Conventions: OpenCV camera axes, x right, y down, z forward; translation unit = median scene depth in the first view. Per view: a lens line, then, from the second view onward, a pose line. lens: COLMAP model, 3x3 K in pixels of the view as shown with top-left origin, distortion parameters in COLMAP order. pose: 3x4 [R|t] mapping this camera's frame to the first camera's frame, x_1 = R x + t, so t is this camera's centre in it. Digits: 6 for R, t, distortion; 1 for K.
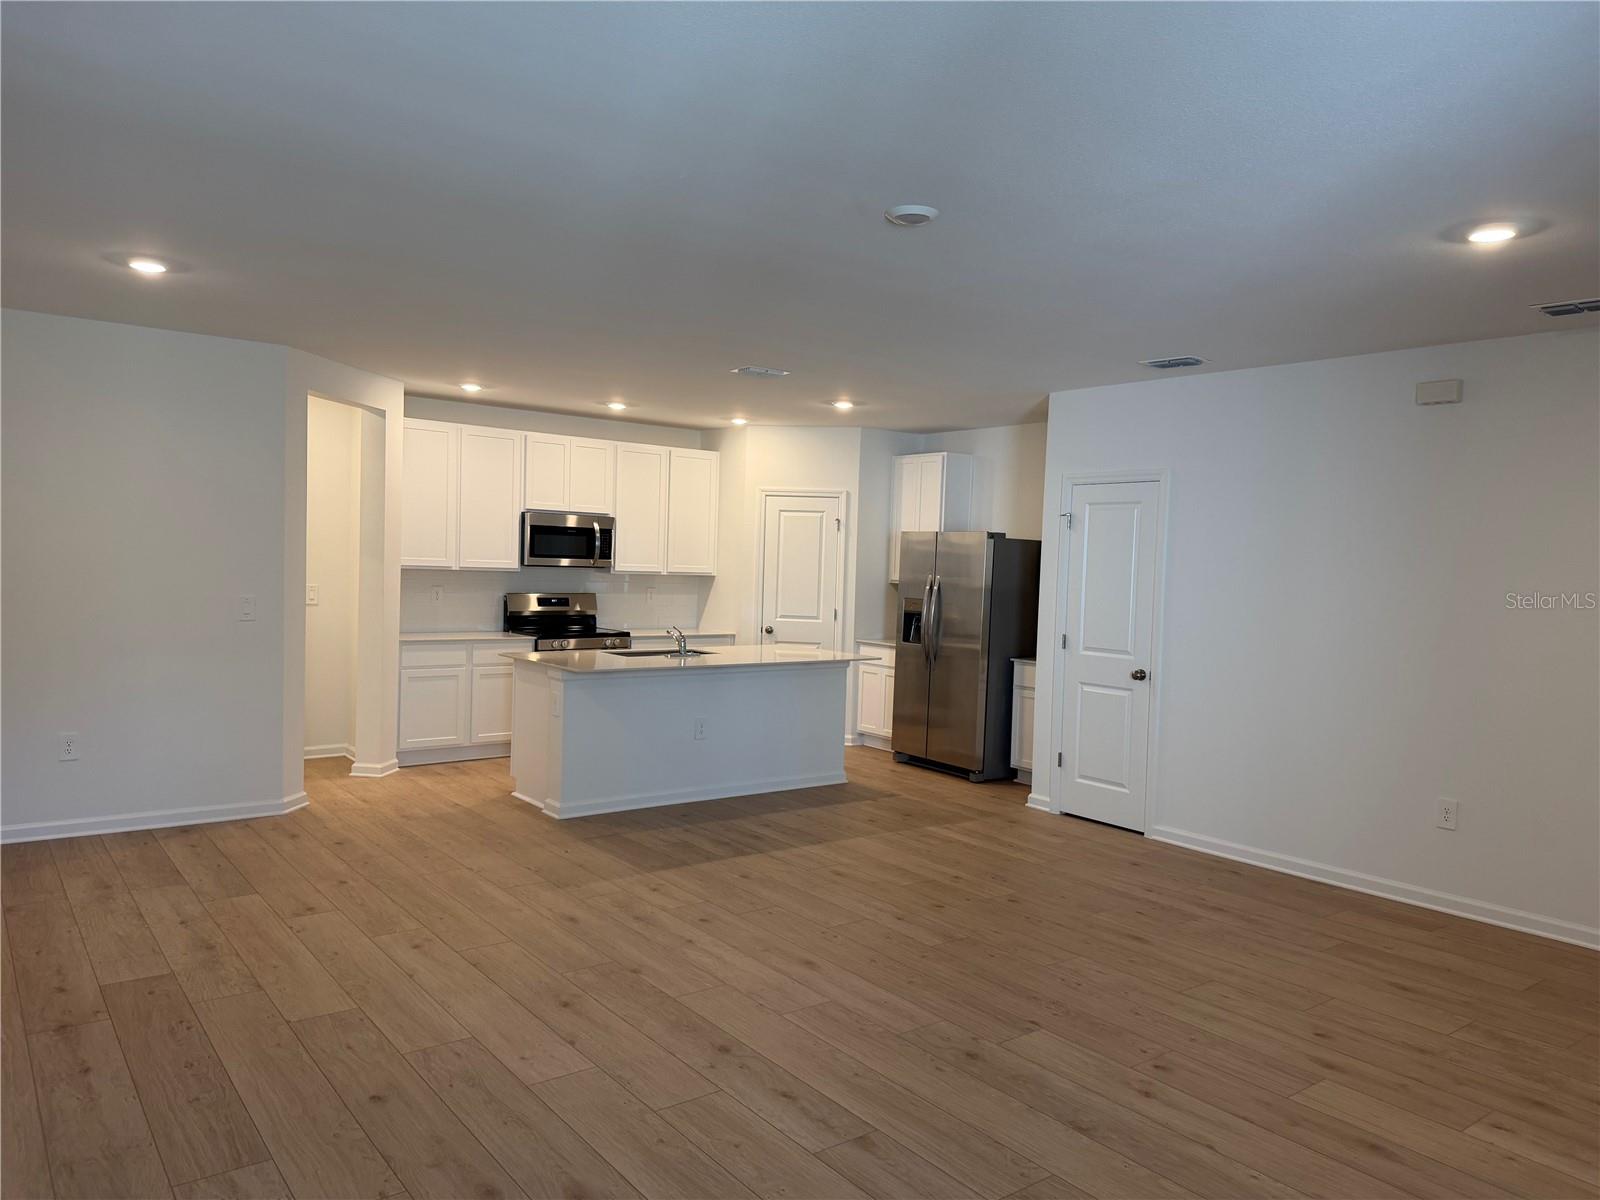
lens RADIAL K [[1109.2, 0, 816.2], [0, 1109.2, 602.3], [0, 0, 1]] dist [0.188510, -0.317943]
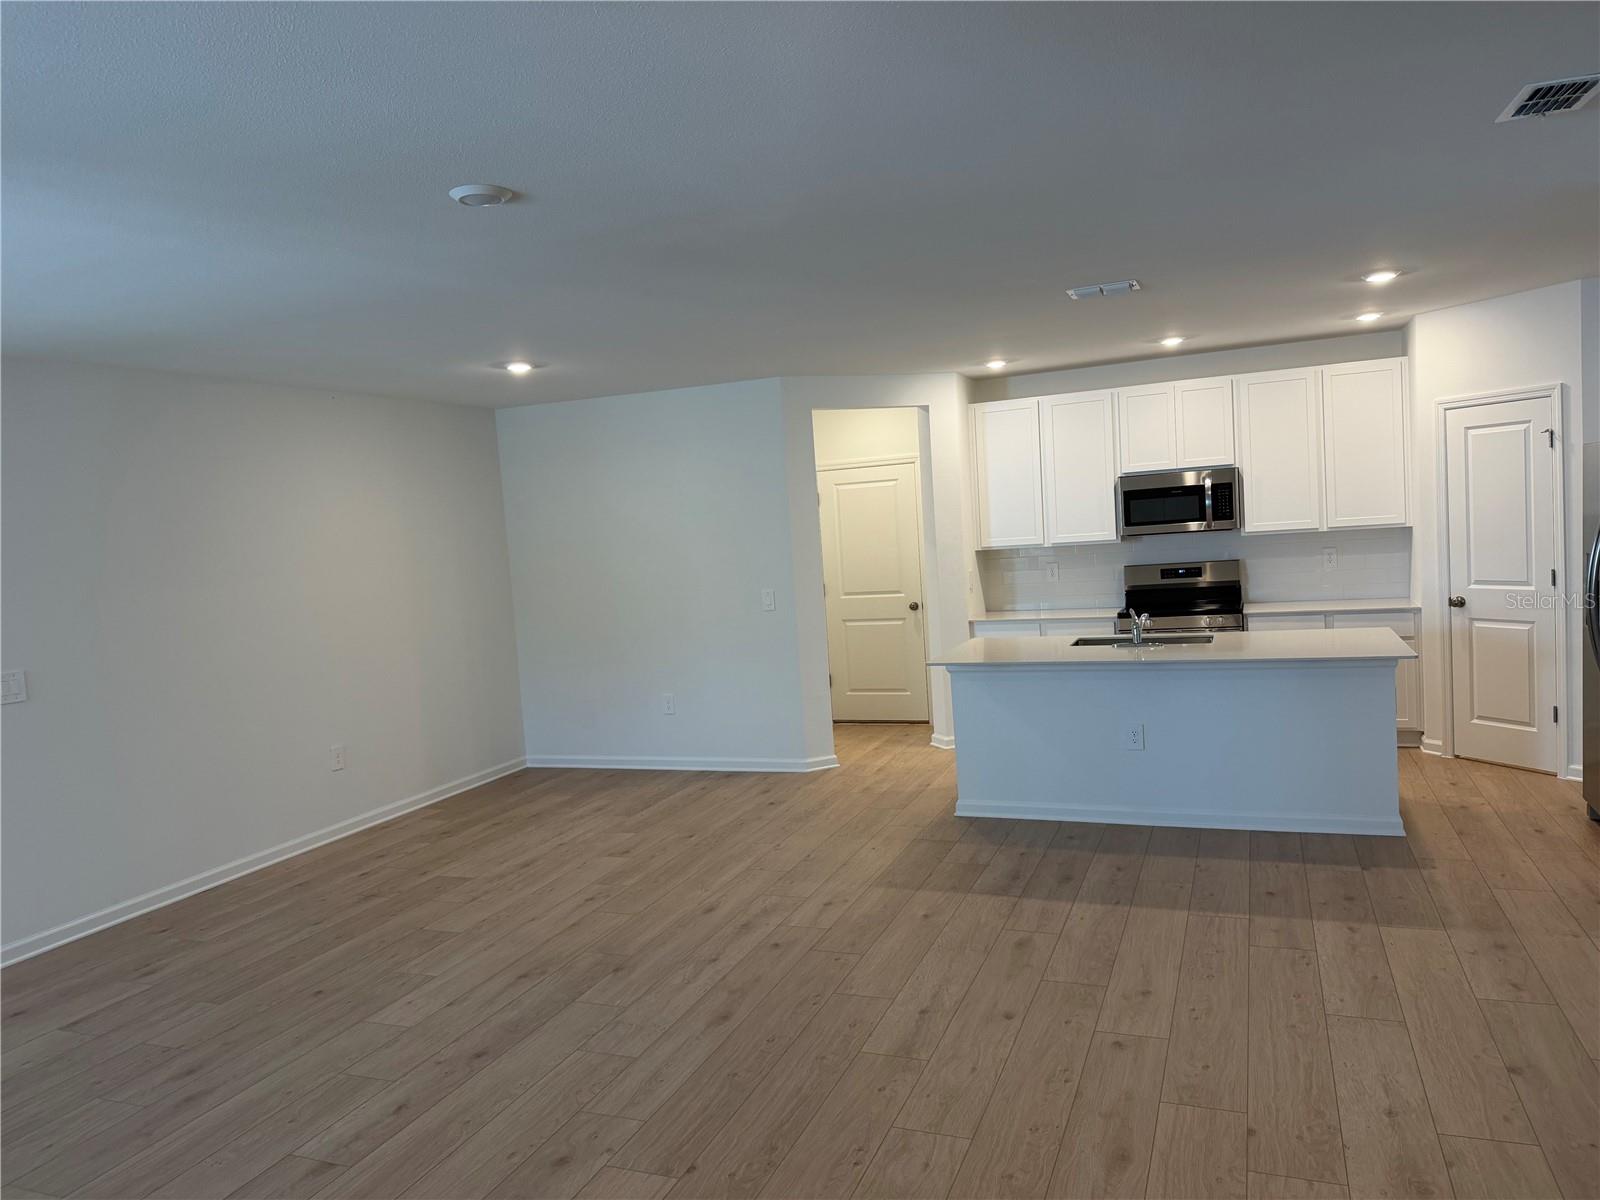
lens RADIAL K [[1124.3, 0, 800.0], [0, 1124.3, 600.0], [0, 0, 1]] dist [0.081092, -0.105484]
pose [[0.493299, -0.006129, -0.869838, 0.574593], [0.051360, 0.998436, 0.022092, -0.020349], [0.868342, -0.055573, 0.492842, 0.442851]]
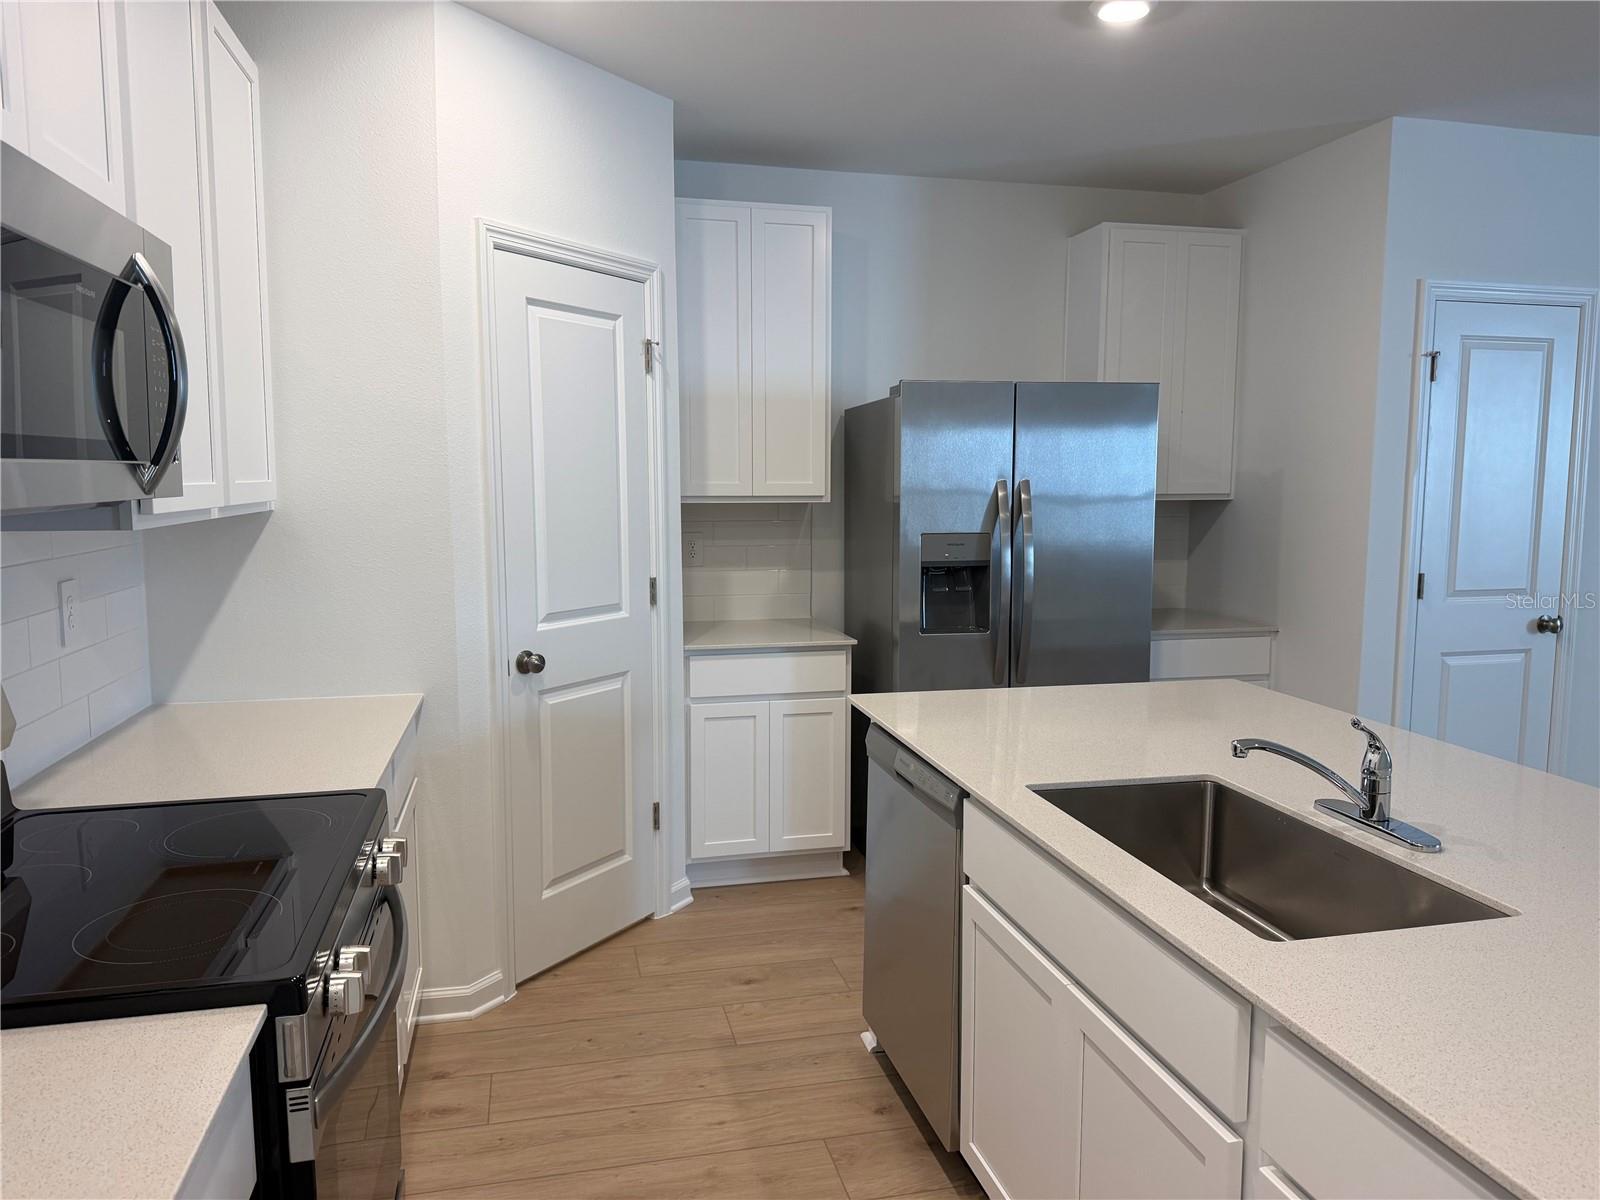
lens RADIAL K [[1124.3, 0, 800.0], [0, 1124.3, 600.0], [0, 0, 1]] dist [0.081092, -0.105484]
pose [[0.416578, -0.130926, 0.899623, -0.477542], [0.047120, 0.991355, 0.122456, -0.048215], [-0.907878, -0.008622, 0.419146, 1.197391]]
